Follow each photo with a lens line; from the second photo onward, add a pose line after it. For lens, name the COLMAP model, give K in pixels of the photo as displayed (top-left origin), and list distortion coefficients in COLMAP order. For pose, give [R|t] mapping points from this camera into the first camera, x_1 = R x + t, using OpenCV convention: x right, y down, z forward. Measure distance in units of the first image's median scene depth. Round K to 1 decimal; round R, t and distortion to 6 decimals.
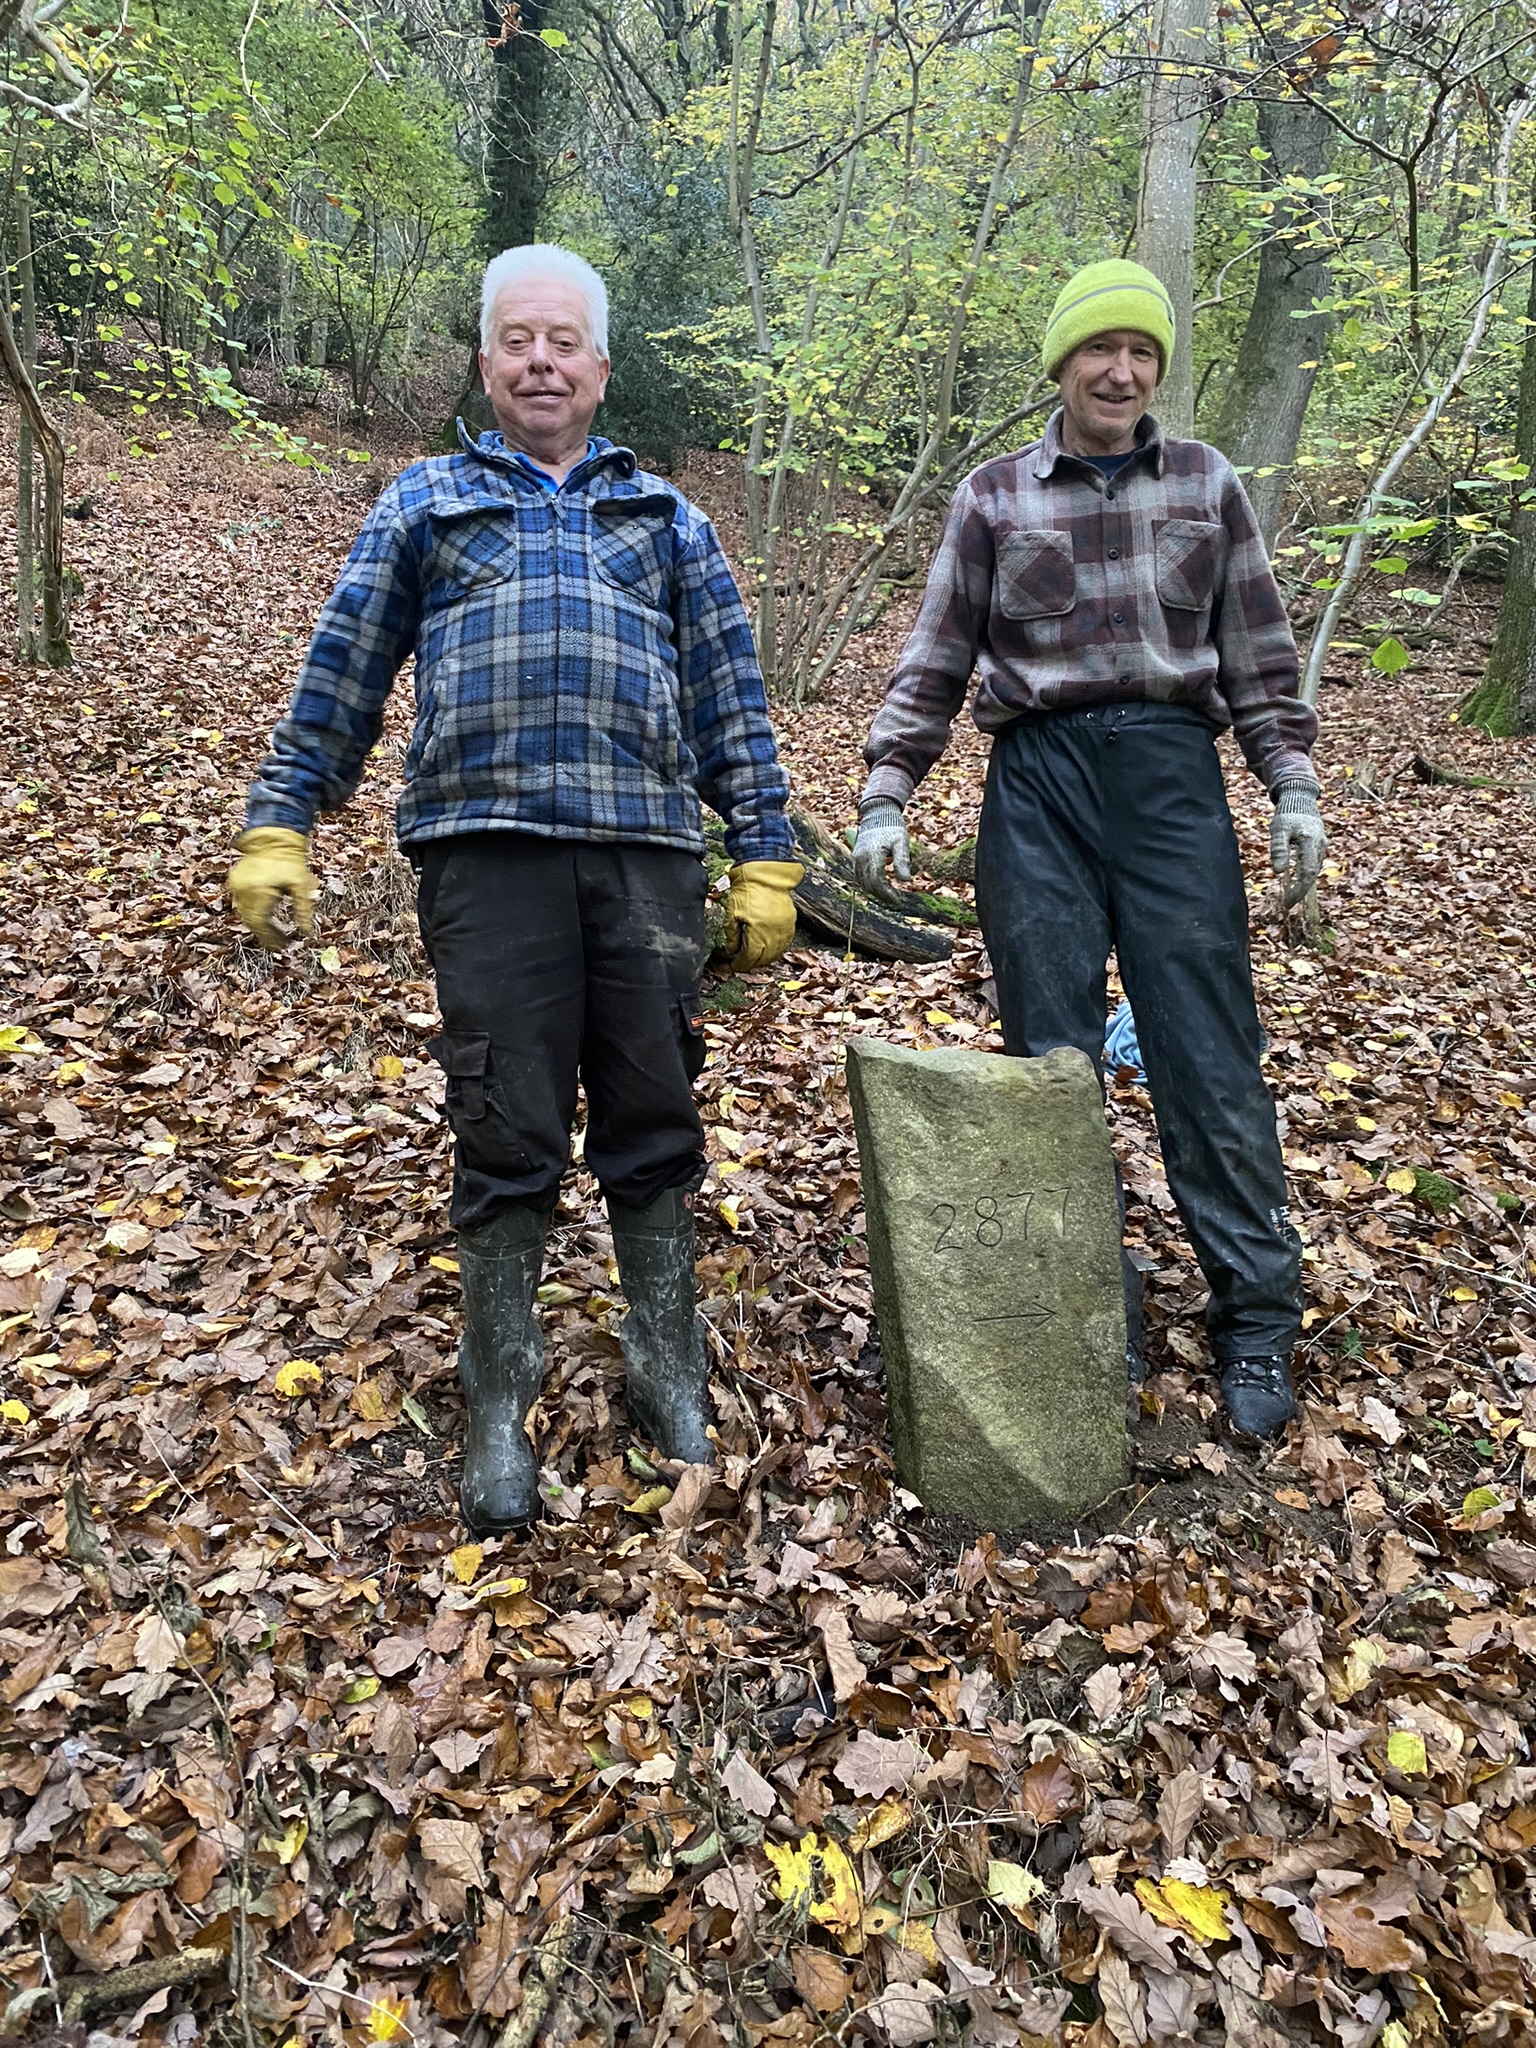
lens RADIAL K [[1504.2, 0, 782.8], [0, 1504.2, 1024.5], [0, 0, 1]] dist [0.026265, -0.027241]
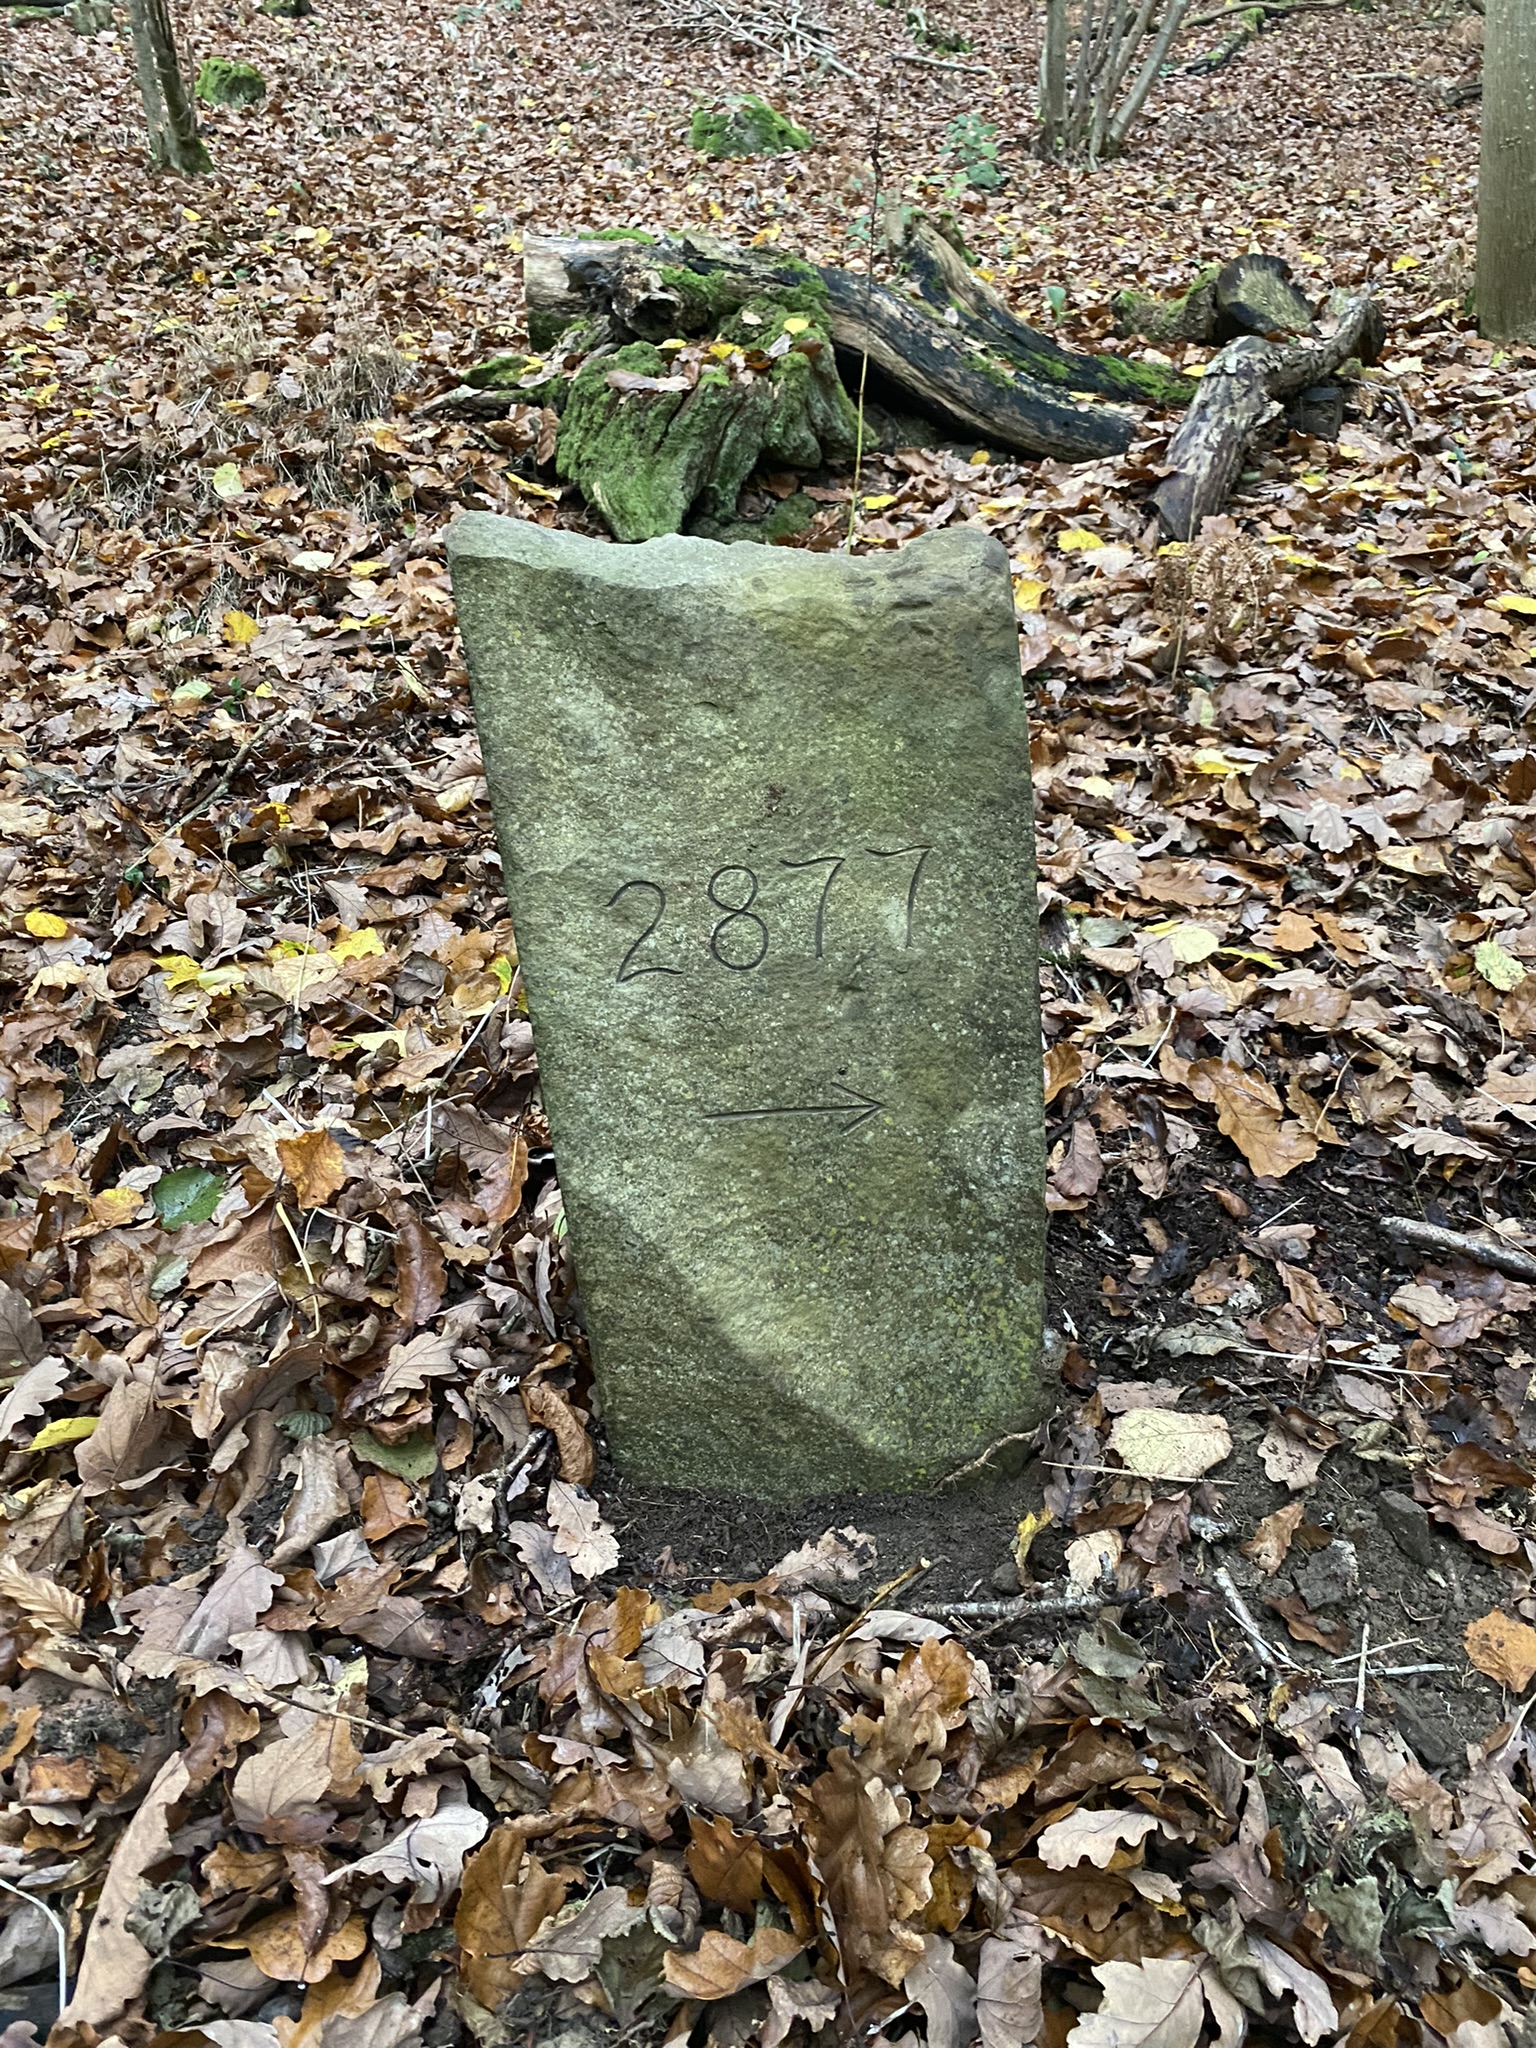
lens RADIAL K [[1504.2, 0, 747.2], [0, 1504.2, 1015.1], [0, 0, 1]] dist [0.026265, -0.027241]
pose [[0.969861, 0.042450, -0.239932, 0.118964], [0.023018, 0.964341, 0.263661, 0.017014], [0.242568, -0.261237, 0.934300, 0.258457]]
